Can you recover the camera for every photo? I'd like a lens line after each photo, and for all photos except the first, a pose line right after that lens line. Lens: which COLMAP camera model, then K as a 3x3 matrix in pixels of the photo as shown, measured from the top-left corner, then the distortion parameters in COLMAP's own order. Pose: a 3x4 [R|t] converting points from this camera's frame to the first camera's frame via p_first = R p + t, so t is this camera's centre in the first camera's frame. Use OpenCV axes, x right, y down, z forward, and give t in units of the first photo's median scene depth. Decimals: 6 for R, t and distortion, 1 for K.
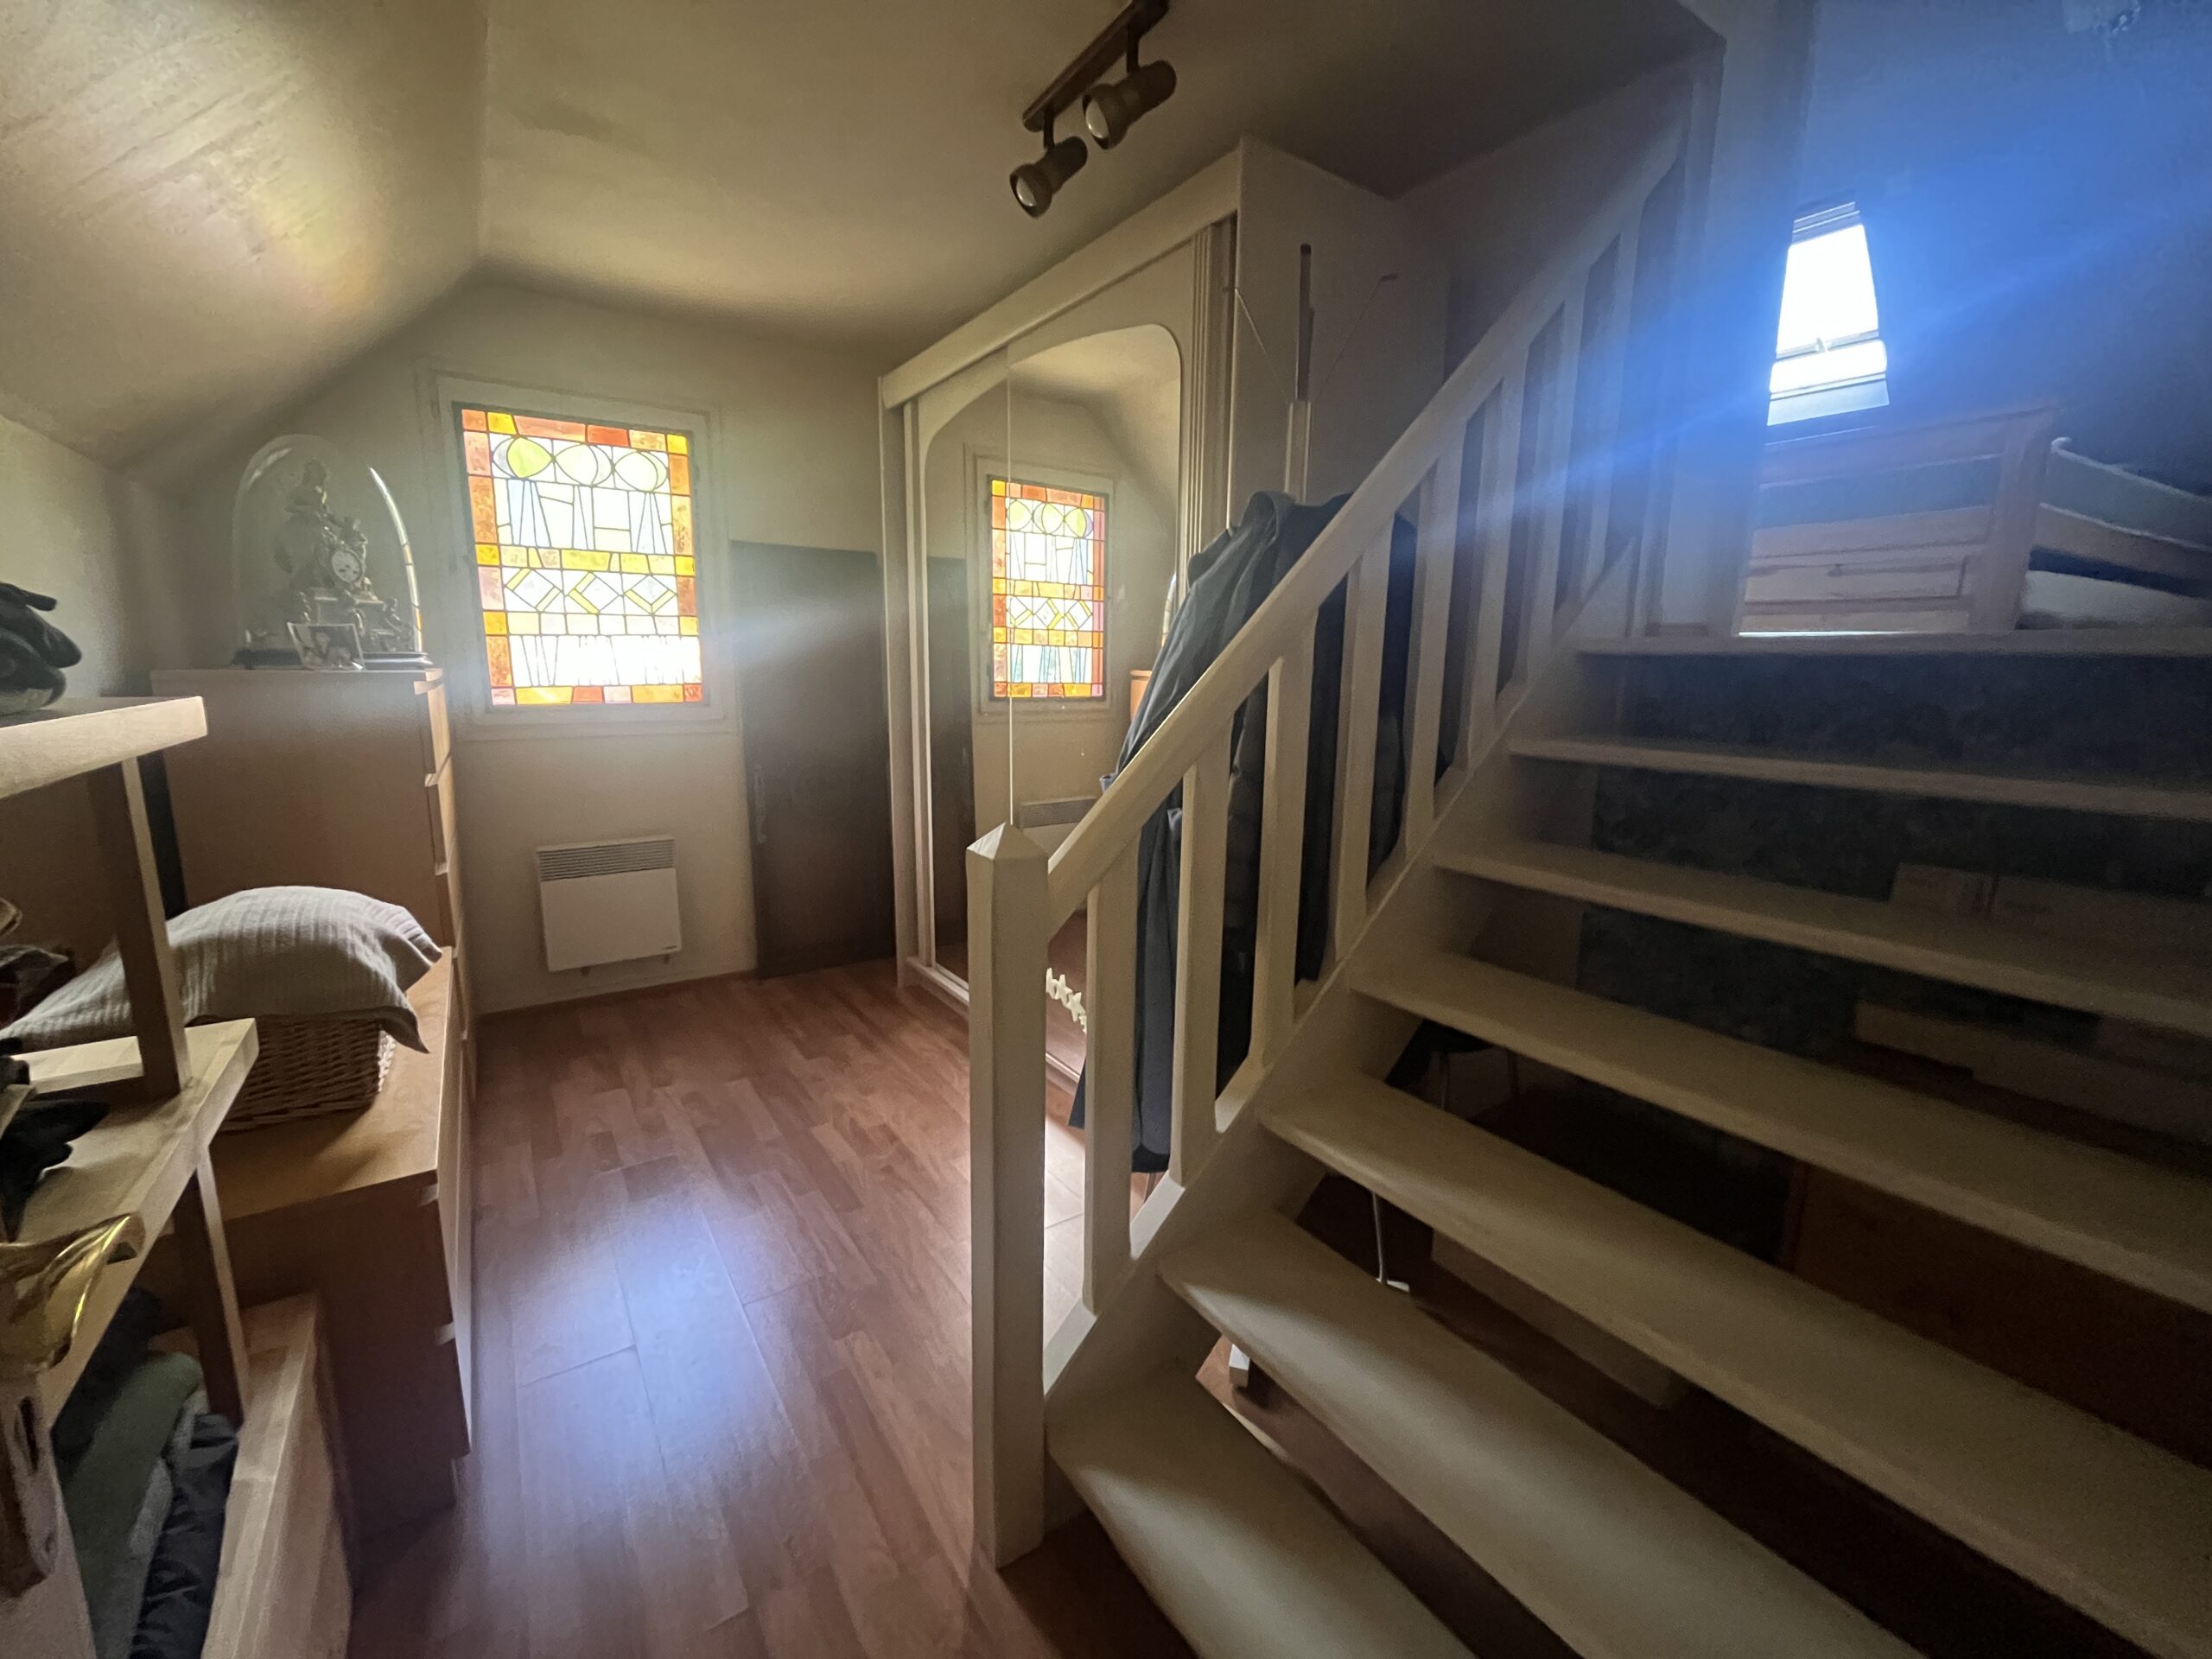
lens RADIAL K [[901.9, 0, 1104.9], [0, 901.9, 830.6], [0, 0, 1]] dist [-0.001788, -0.000343]
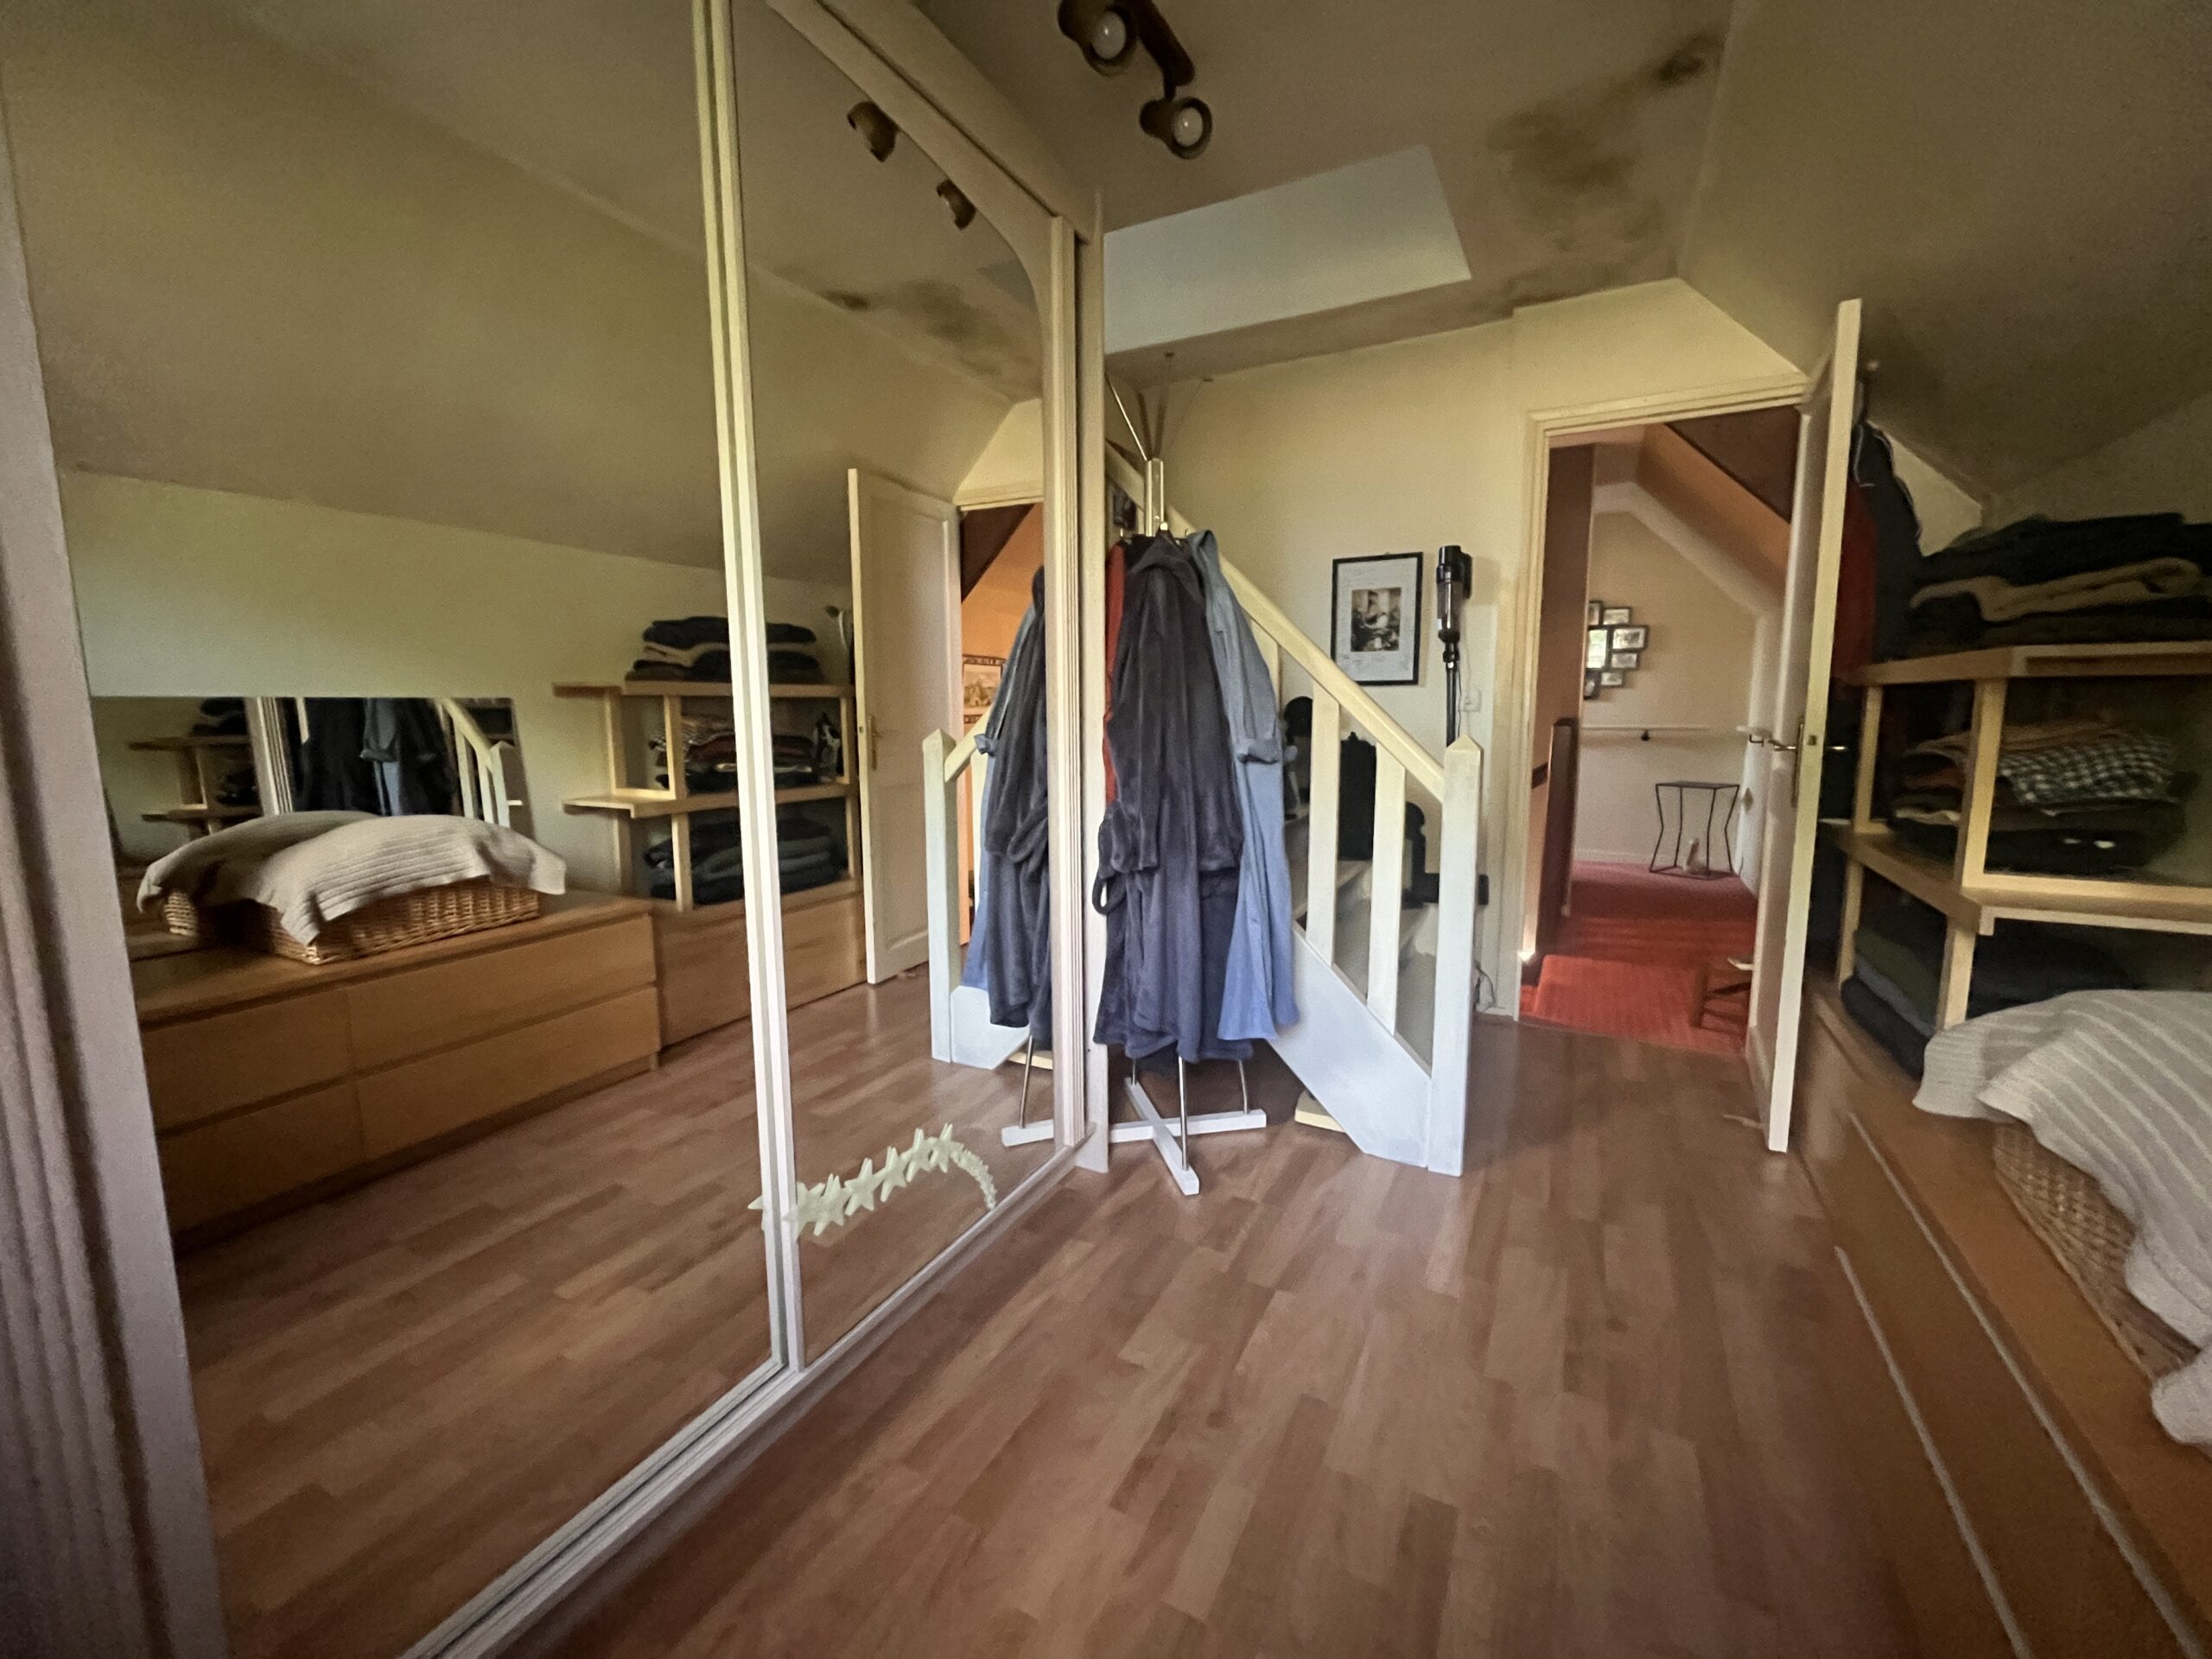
lens RADIAL K [[901.9, 0, 1101.5], [0, 901.9, 826.1], [0, 0, 1]] dist [-0.001788, -0.000343]
pose [[-0.450311, -0.130049, 0.883350, -0.638887], [0.157385, 0.962284, 0.221900, -0.165690], [-0.878892, 0.238950, -0.412859, 1.105177]]
